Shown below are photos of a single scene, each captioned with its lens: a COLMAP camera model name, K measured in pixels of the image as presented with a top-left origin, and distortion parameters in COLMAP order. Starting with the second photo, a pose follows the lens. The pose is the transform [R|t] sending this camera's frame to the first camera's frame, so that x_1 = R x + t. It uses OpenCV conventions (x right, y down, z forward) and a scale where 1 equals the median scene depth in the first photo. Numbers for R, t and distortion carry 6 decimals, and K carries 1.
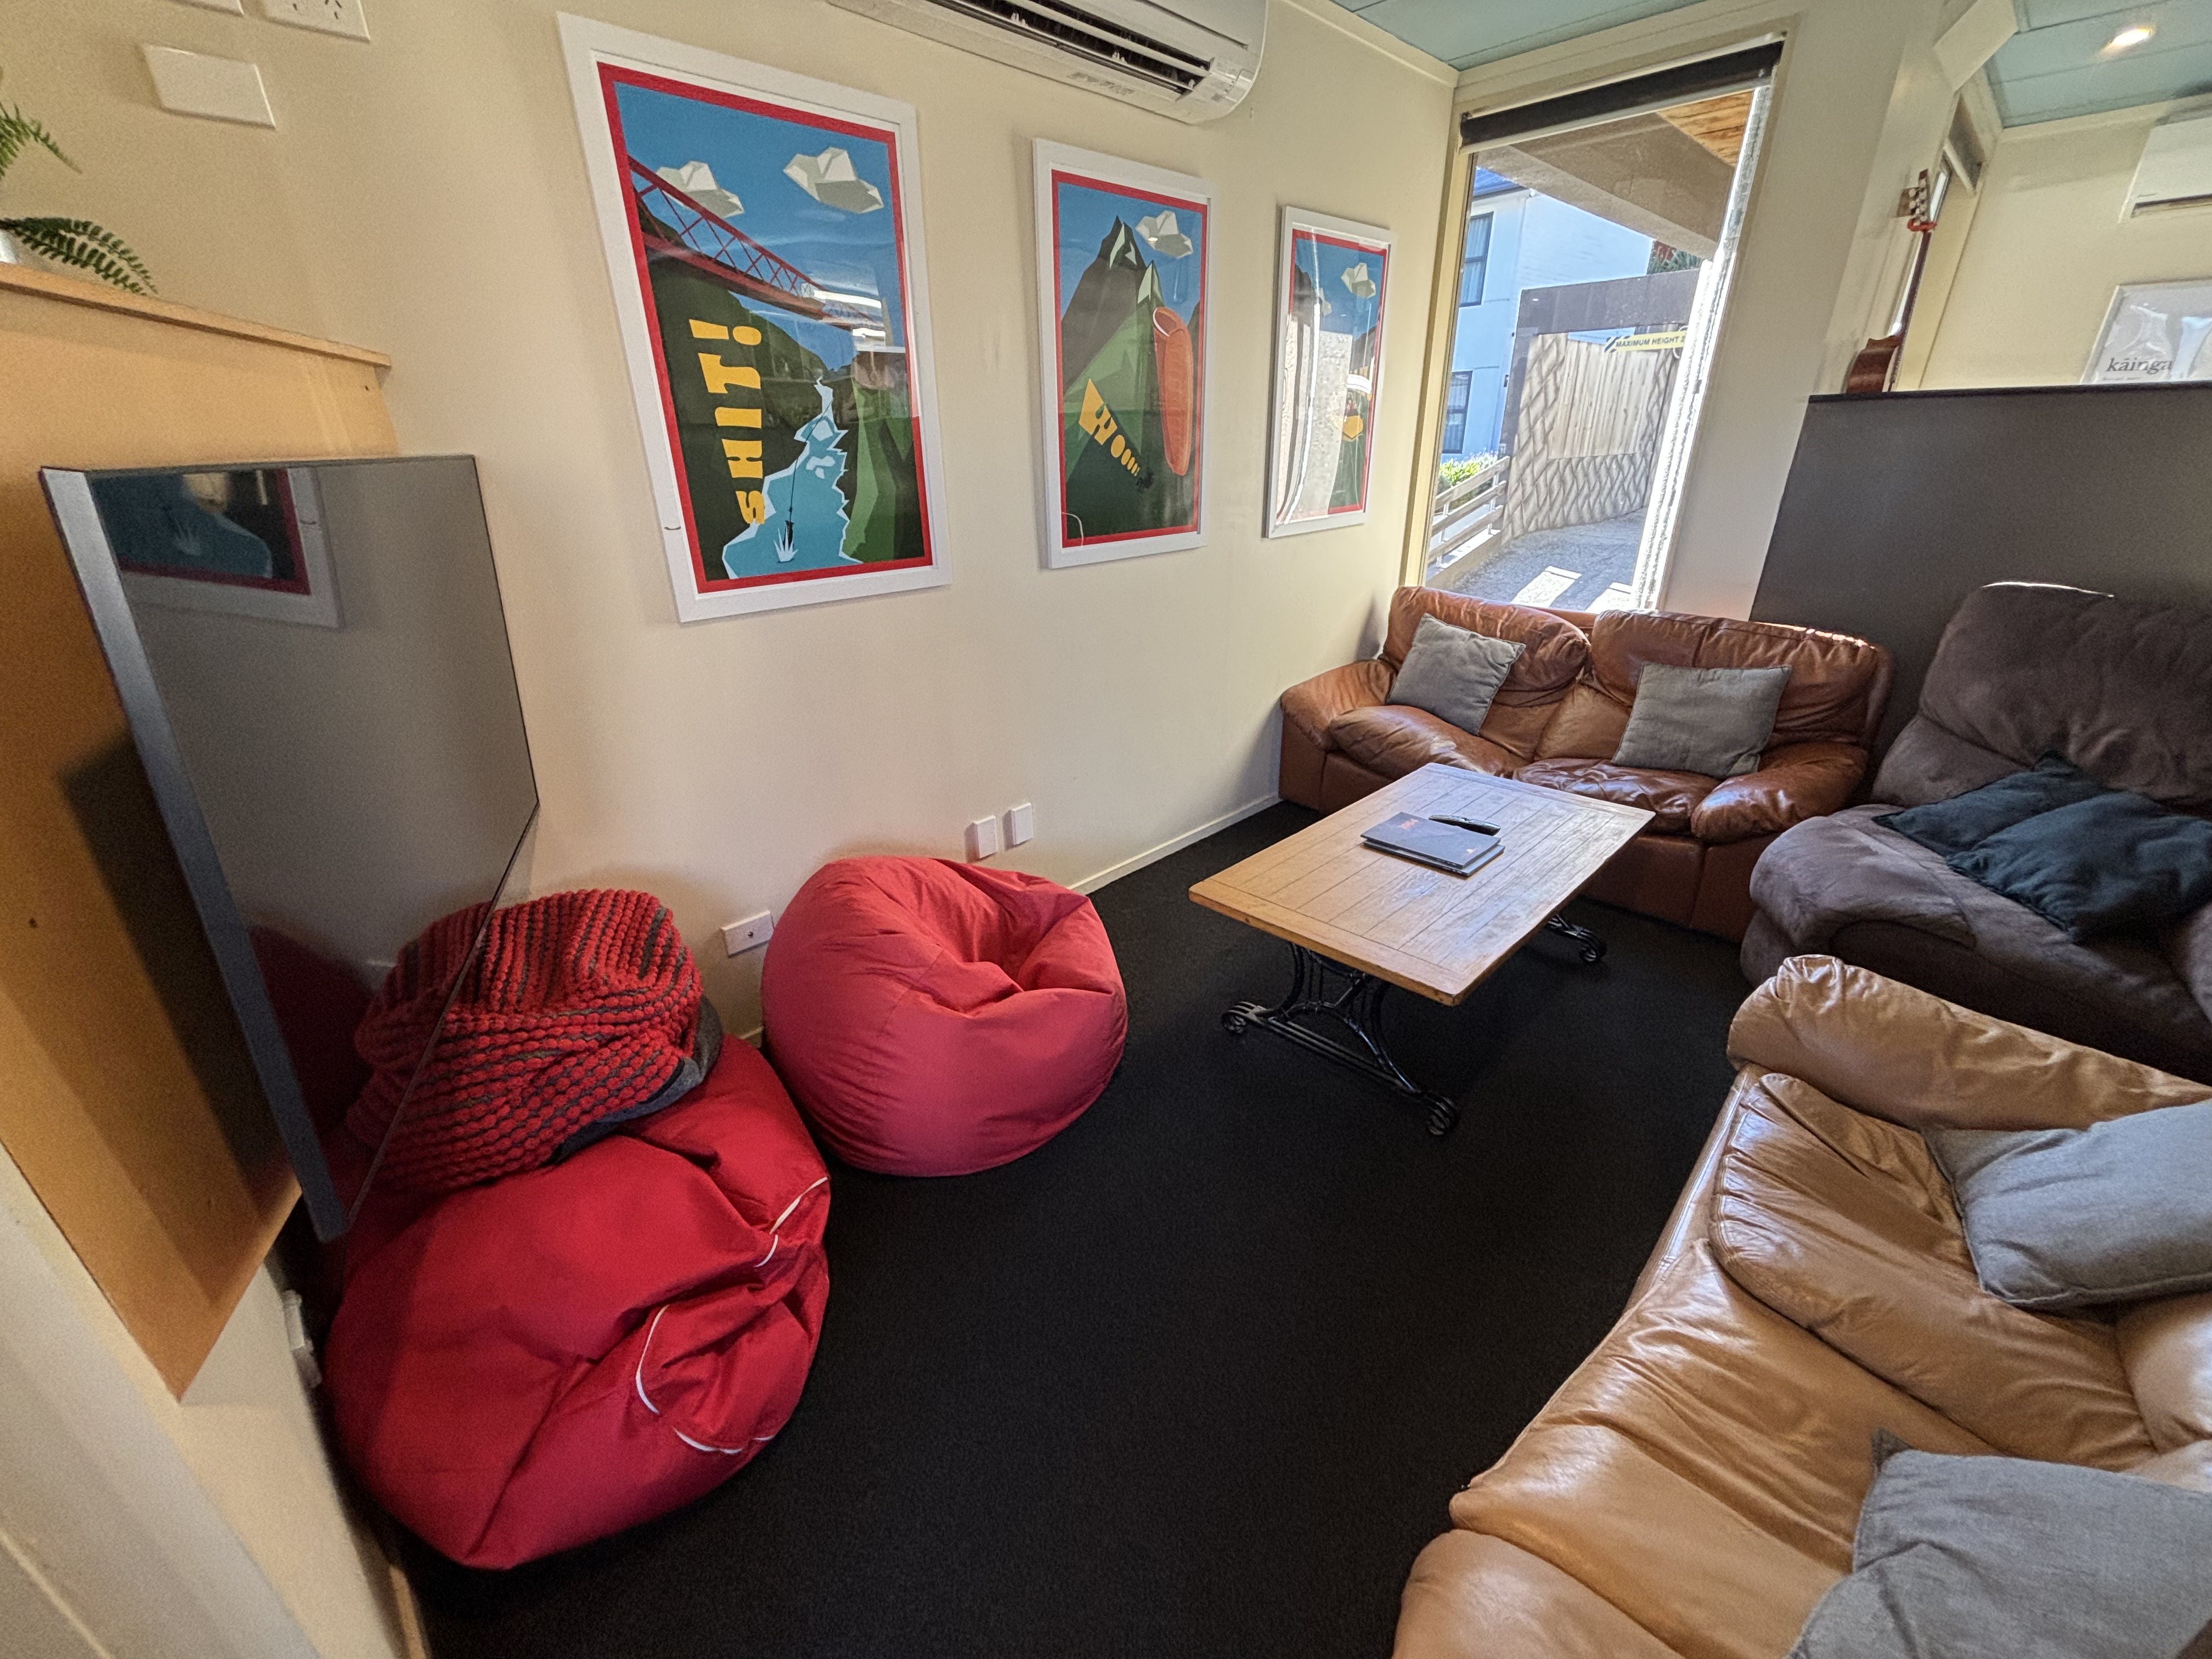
lens RADIAL K [[901.7, 0, 1106.0], [0, 901.7, 829.5], [0, 0, 1]] dist [0.000053, 0.000881]
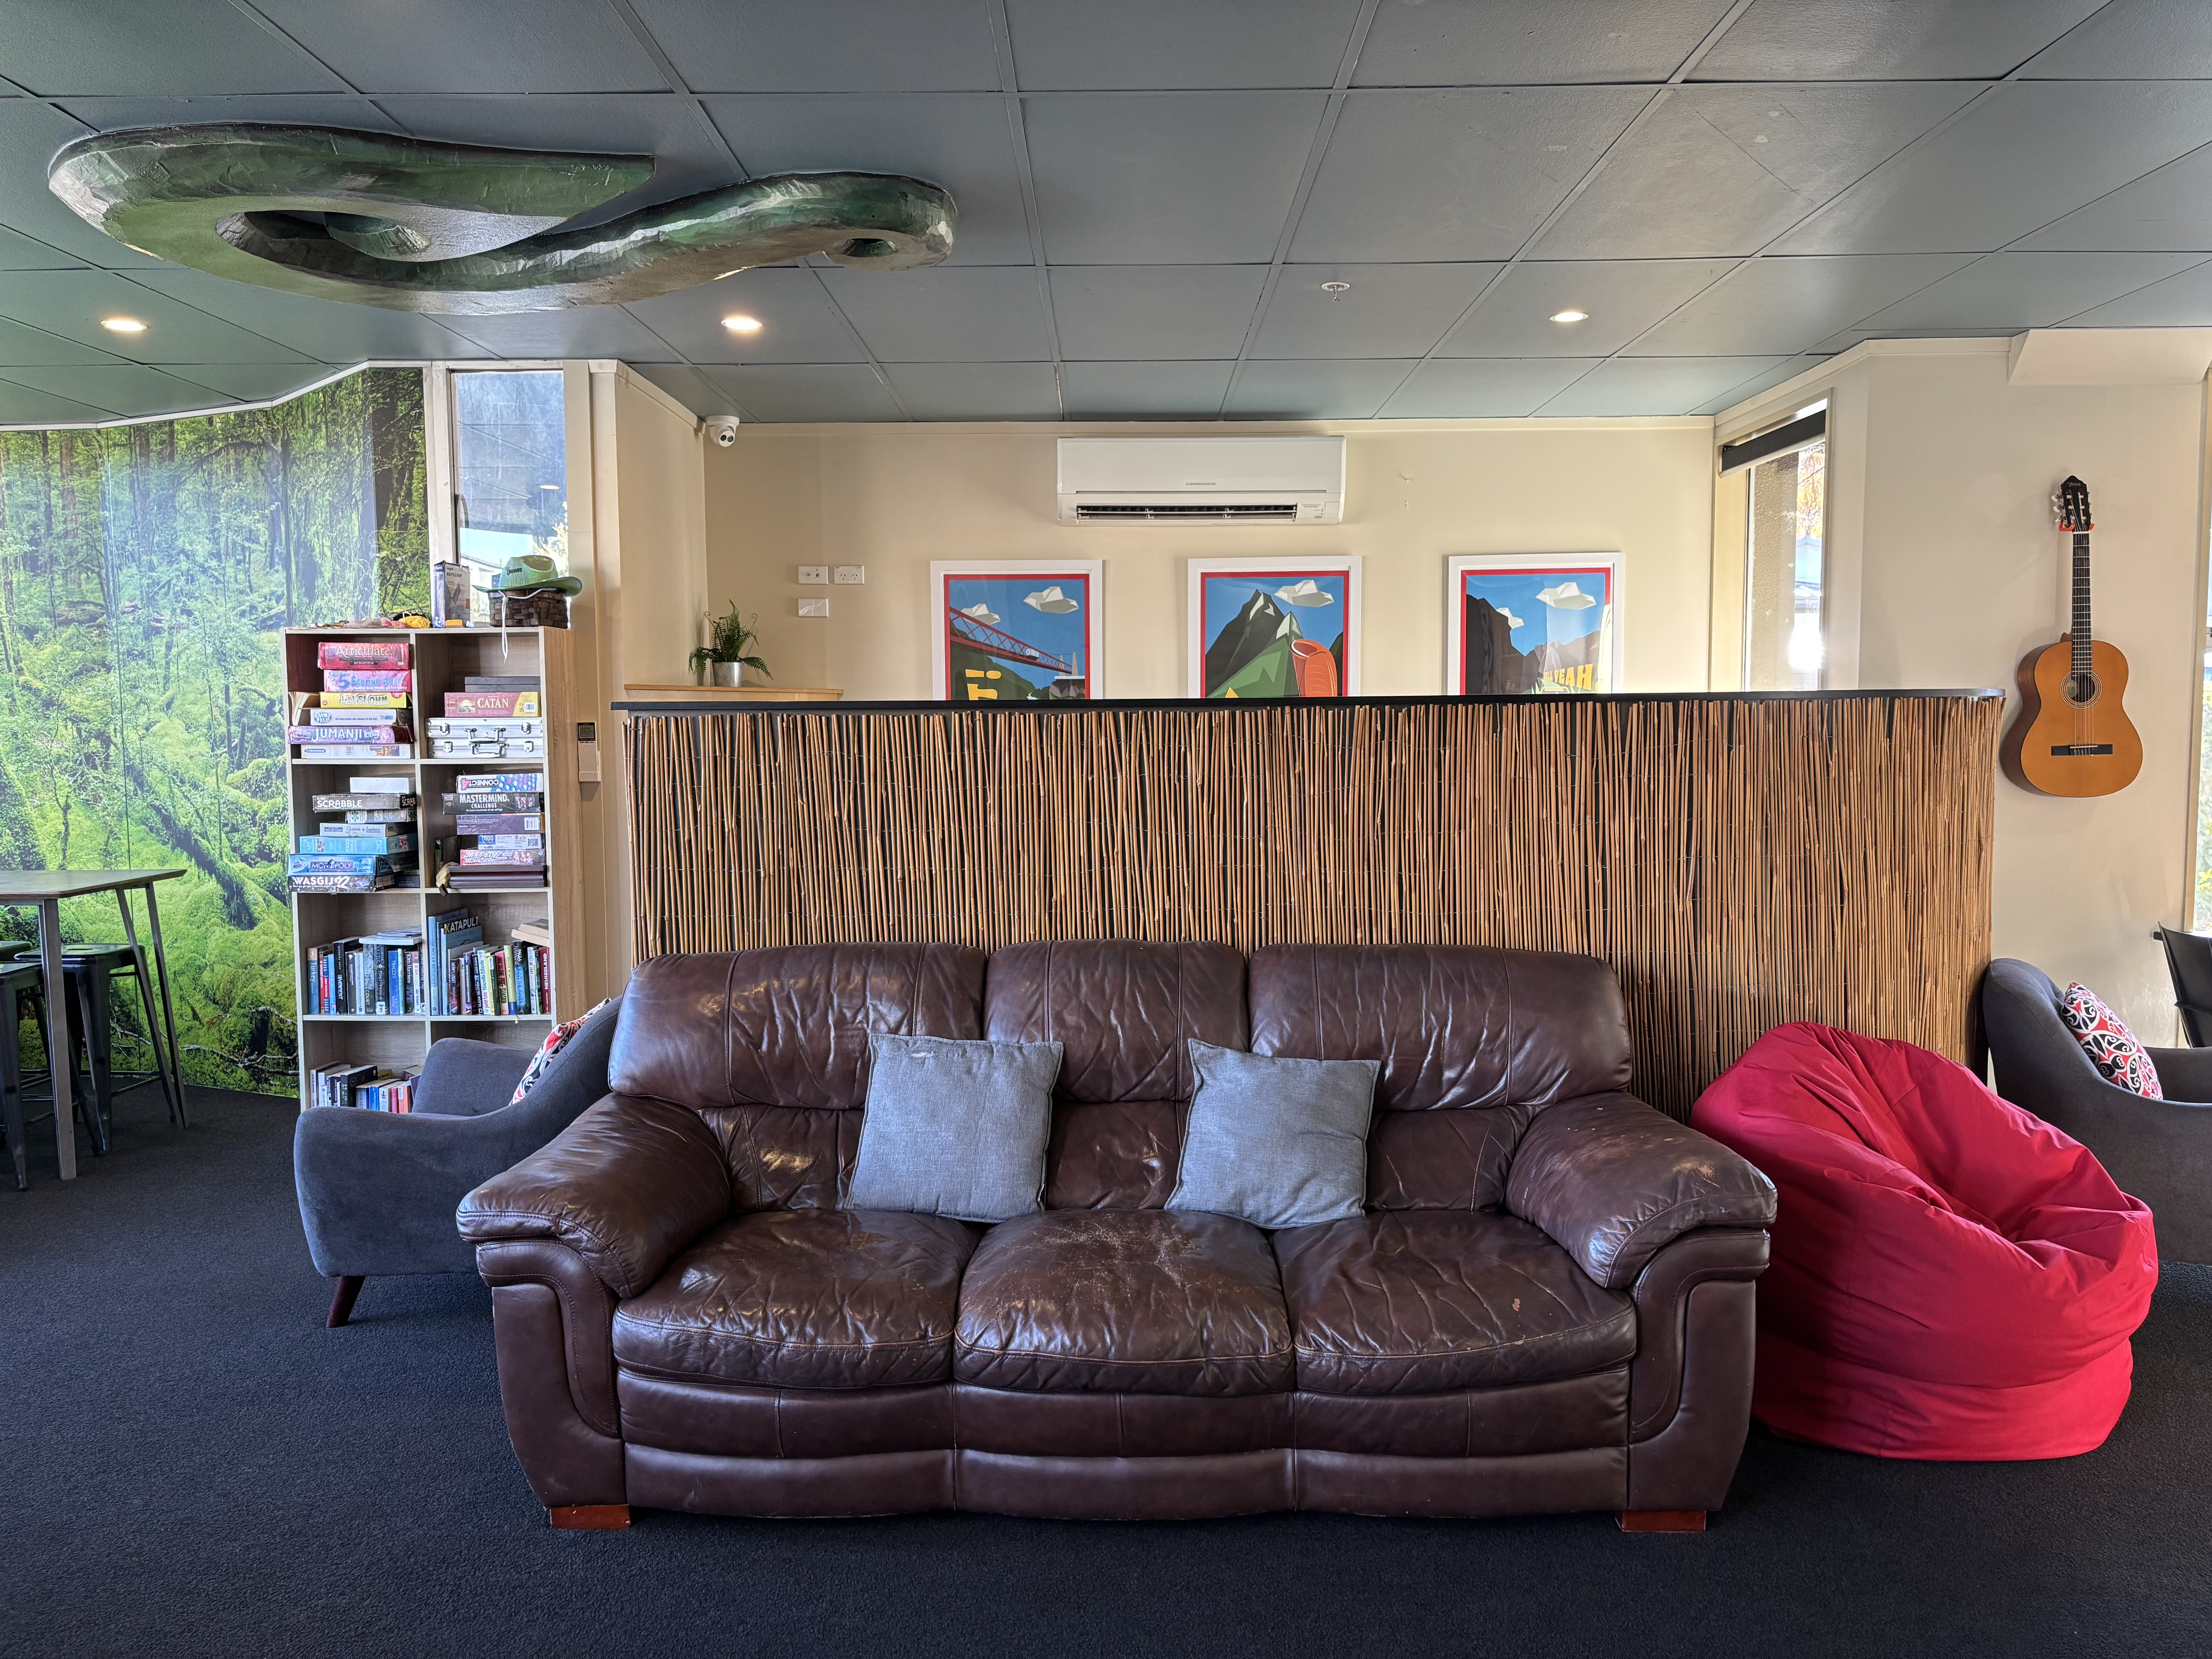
lens RADIAL K [[1673.9, 0, 1106.0], [0, 1673.9, 829.5], [0, 0, 1]] dist [0.096087, -0.112032]
pose [[0.691110, 0.061743, -0.720108, 1.876599], [-0.294539, 0.933916, -0.202603, 0.342005], [0.660011, 0.352121, 0.663624, -0.892949]]
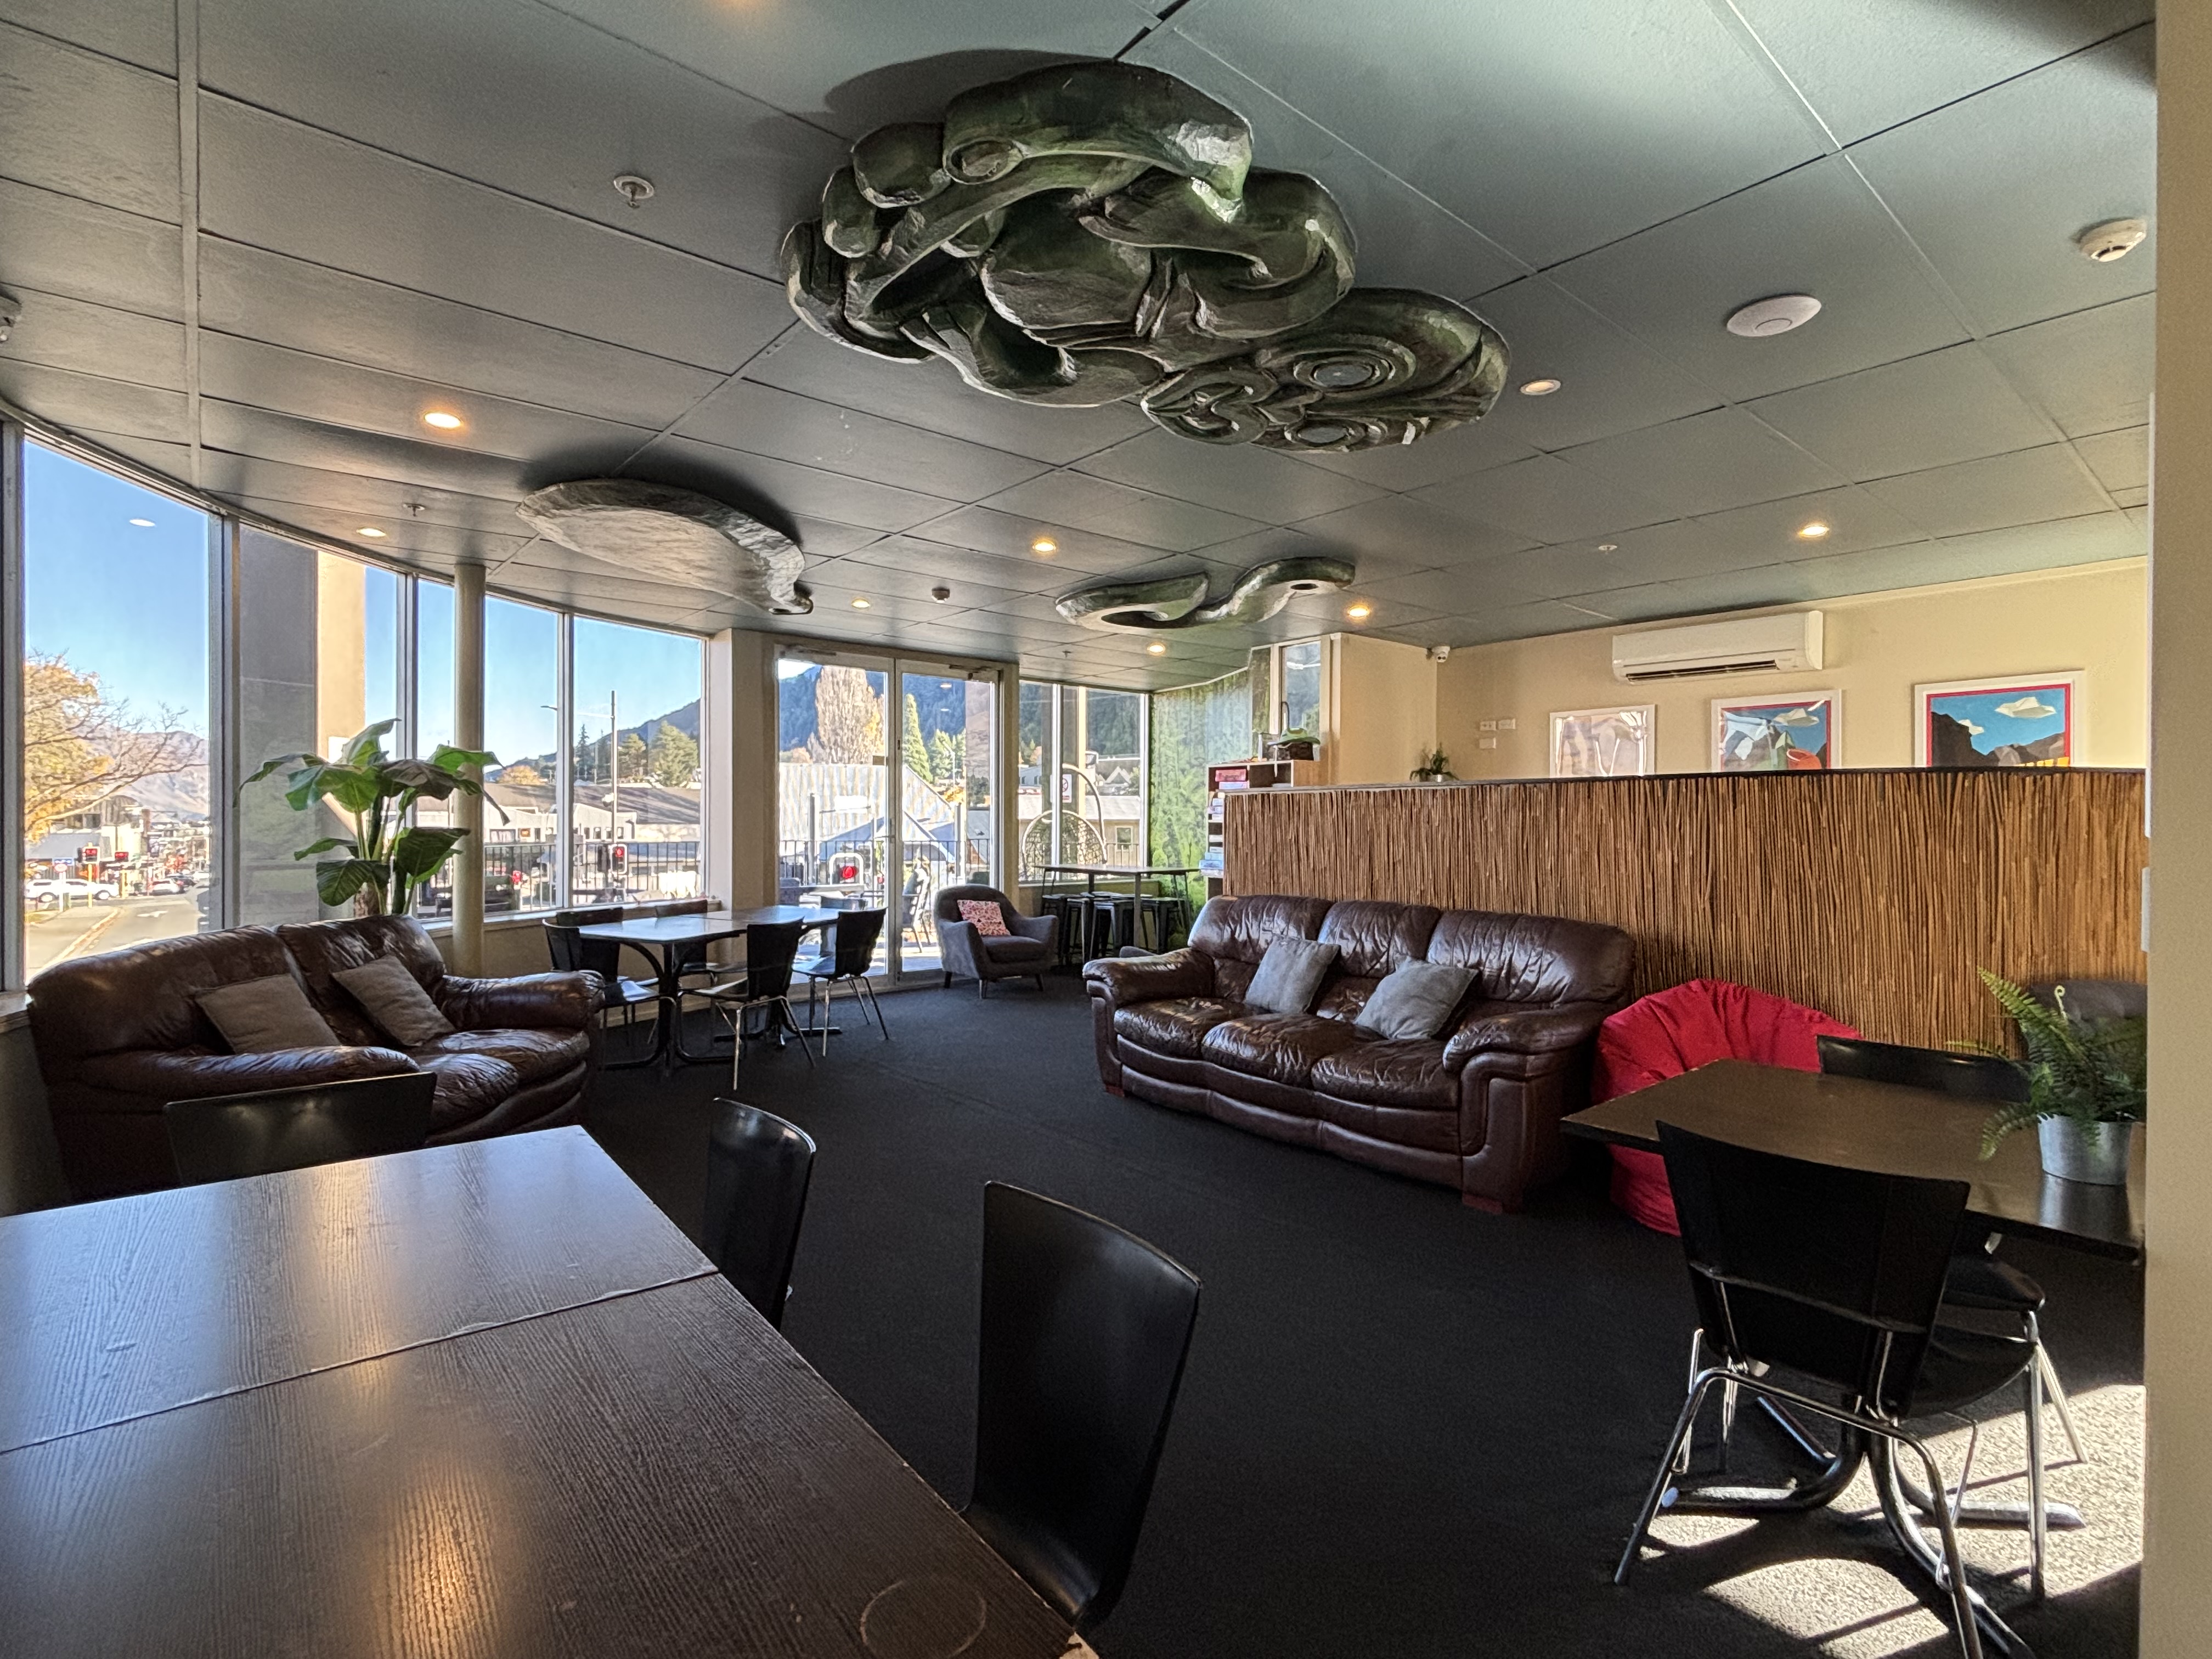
lens RADIAL K [[1081.2, 0, 1106.0], [0, 1081.2, 829.5], [0, 0, 1]] dist [-0.001235, -0.000435]
pose [[-0.102057, 0.020052, -0.994576, 2.865528], [-0.402651, 0.913403, 0.059733, 0.080006], [0.909647, 0.406563, -0.085145, -0.155771]]
